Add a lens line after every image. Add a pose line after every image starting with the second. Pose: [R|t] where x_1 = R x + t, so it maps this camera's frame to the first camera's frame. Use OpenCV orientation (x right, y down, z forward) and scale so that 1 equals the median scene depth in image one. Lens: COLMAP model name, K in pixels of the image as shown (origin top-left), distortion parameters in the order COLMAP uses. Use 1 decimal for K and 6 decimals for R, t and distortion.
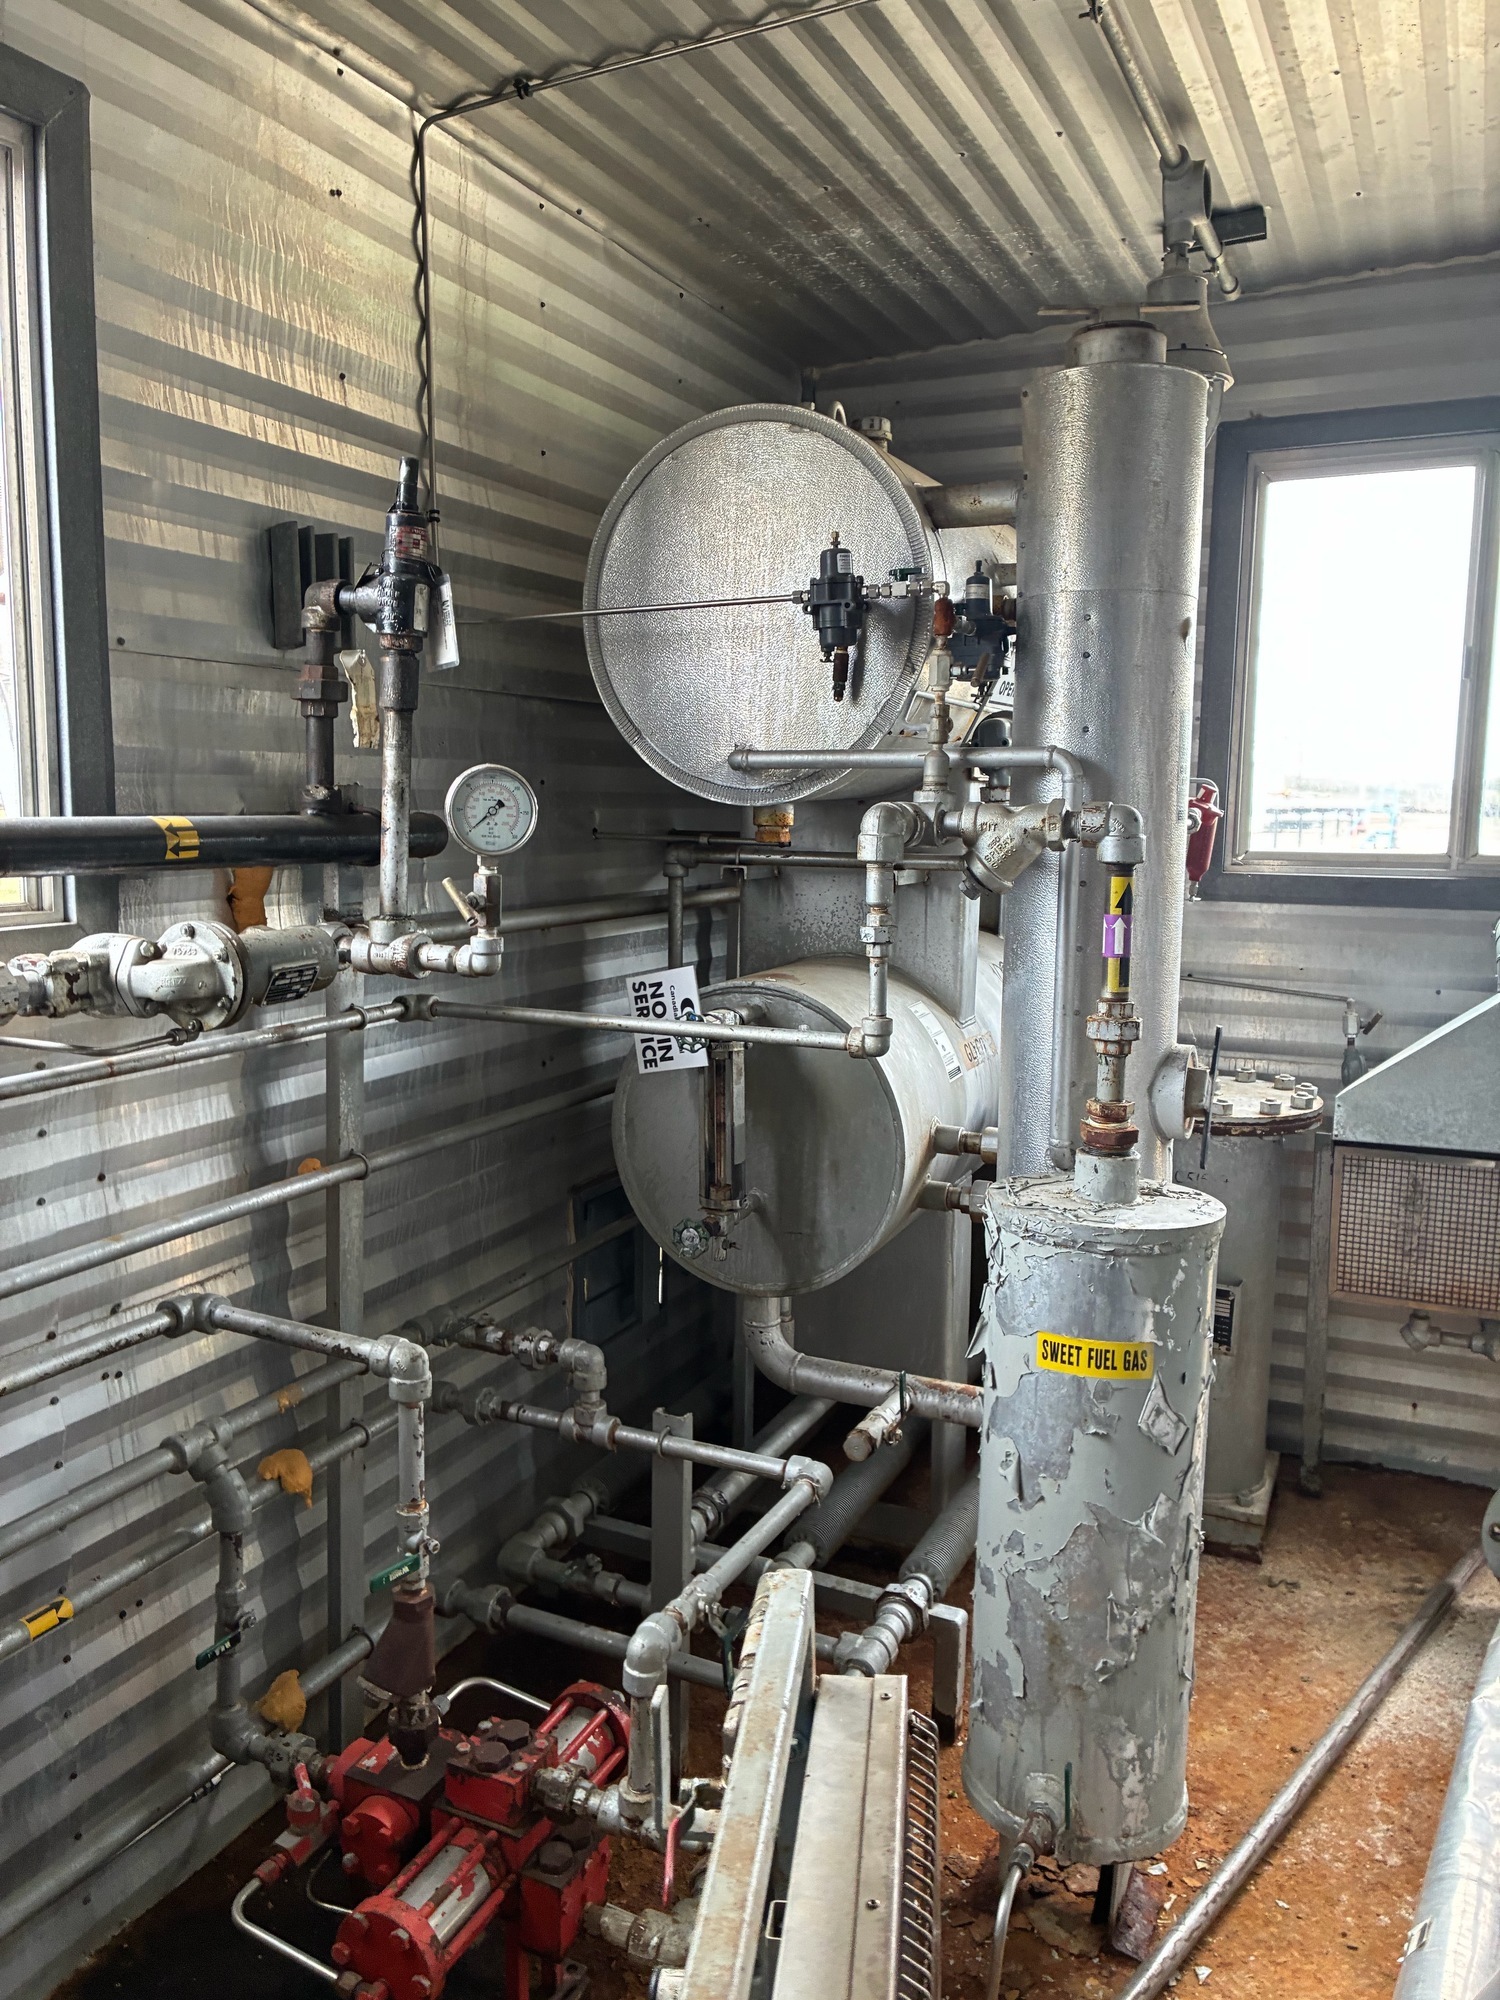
lens RADIAL K [[1530.0, 0, 743.1], [0, 1530.0, 993.9], [0, 0, 1]] dist [0.051164, -0.056884]
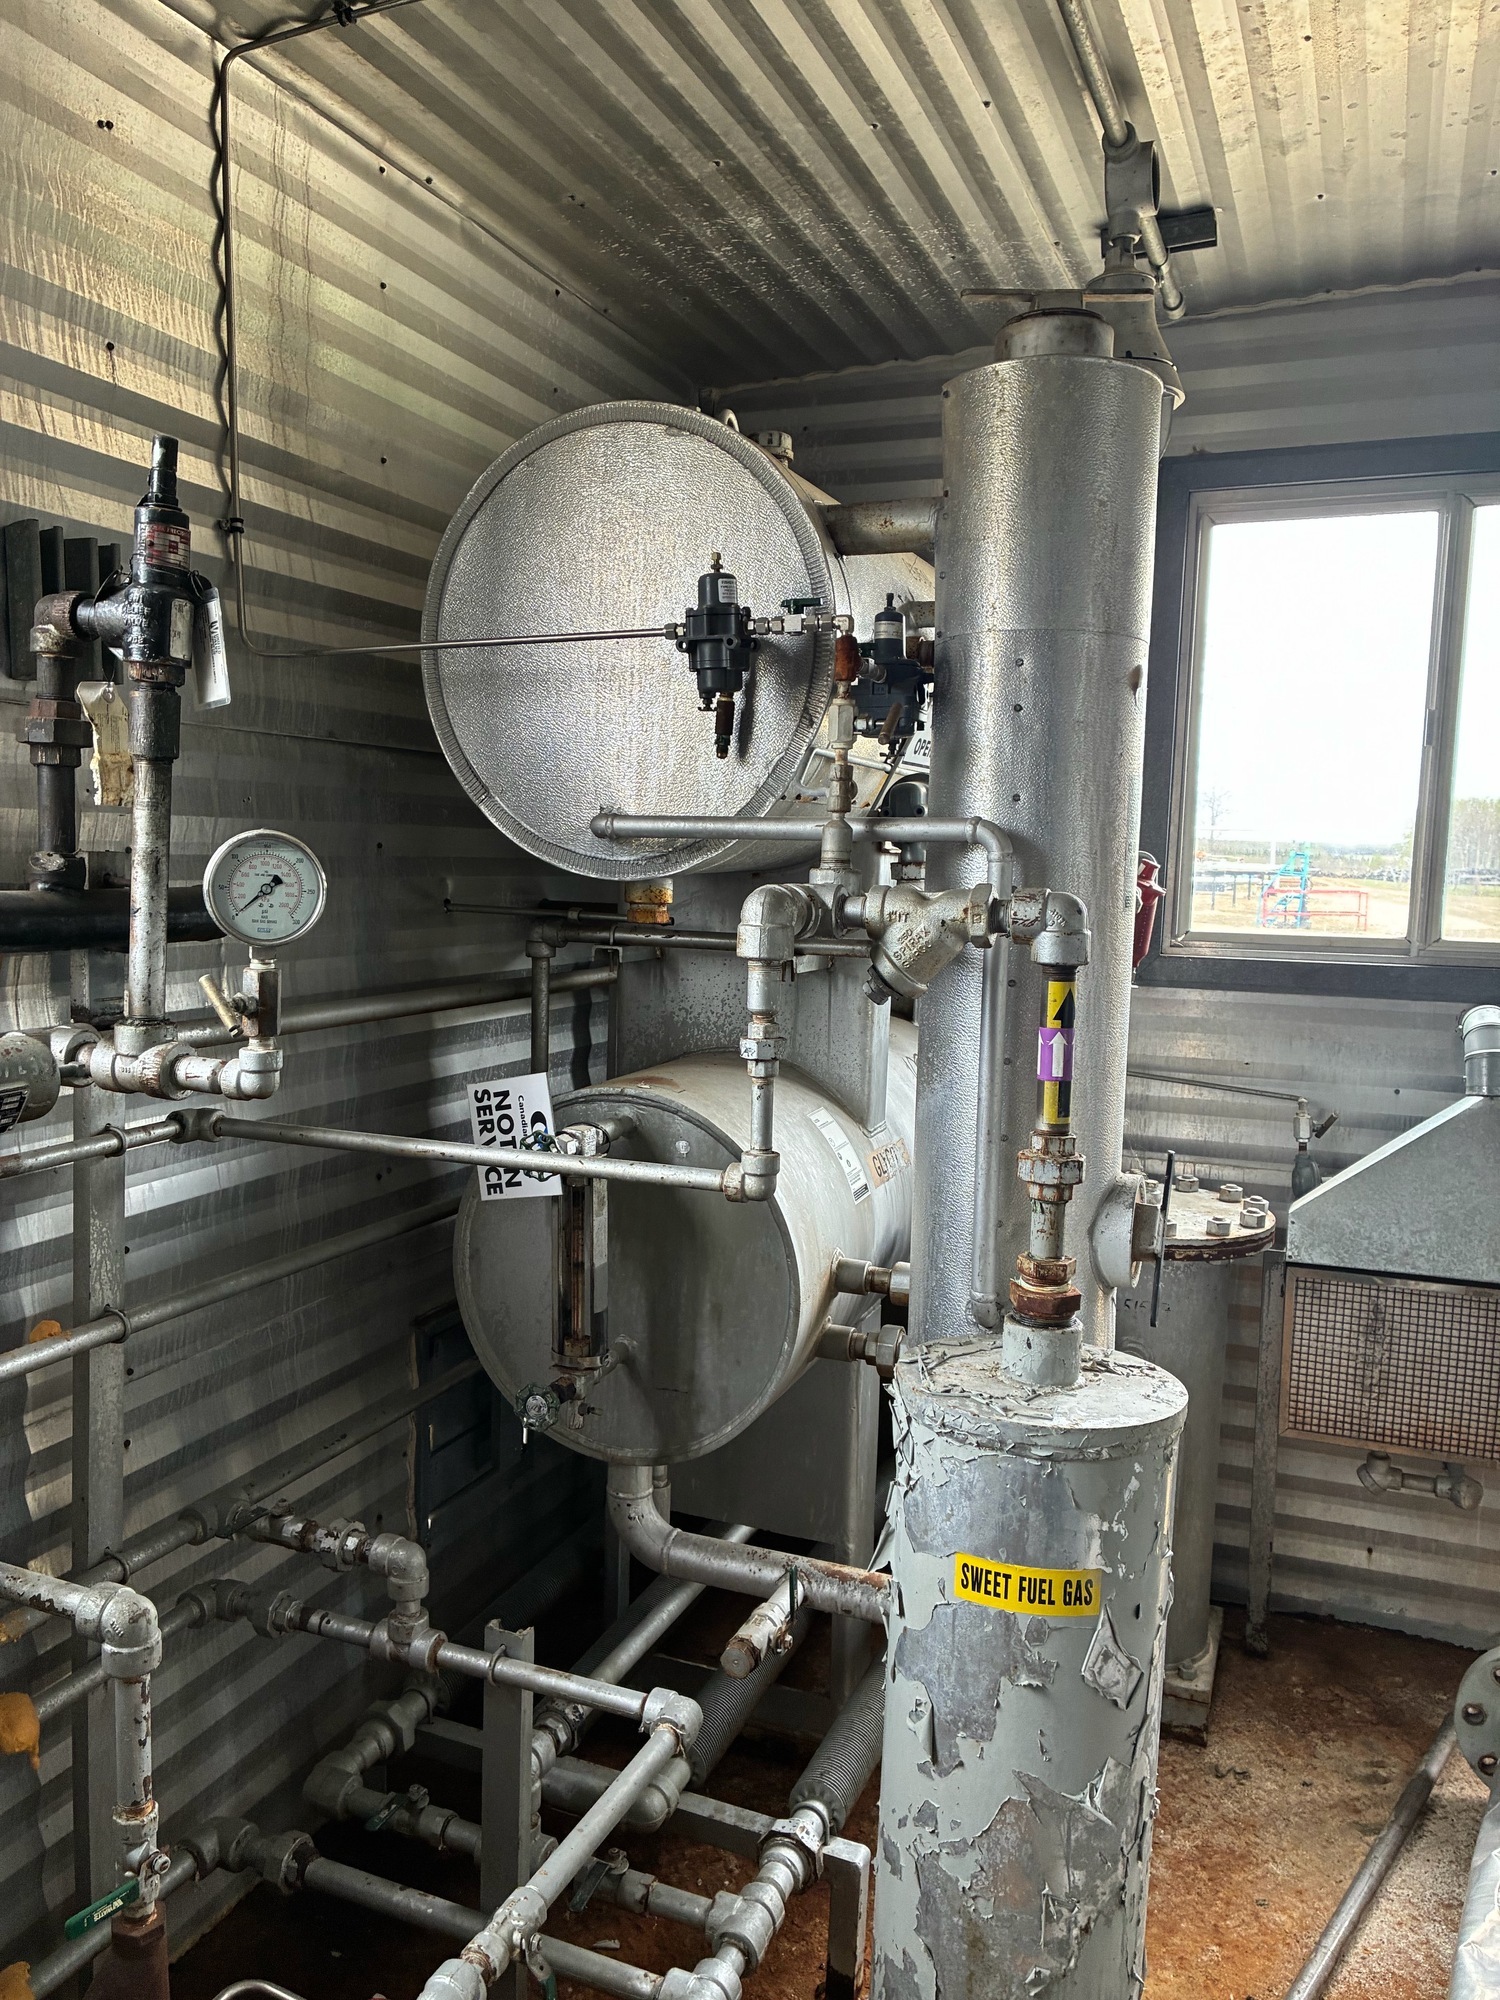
lens RADIAL K [[1530.0, 0, 744.3], [0, 1530.0, 1017.7], [0, 0, 1]] dist [0.051164, -0.056884]
pose [[0.998565, 0.008902, 0.052816, 0.030710], [-0.007897, 0.999784, -0.019203, -0.033153], [-0.052976, 0.018759, 0.998420, 0.167338]]
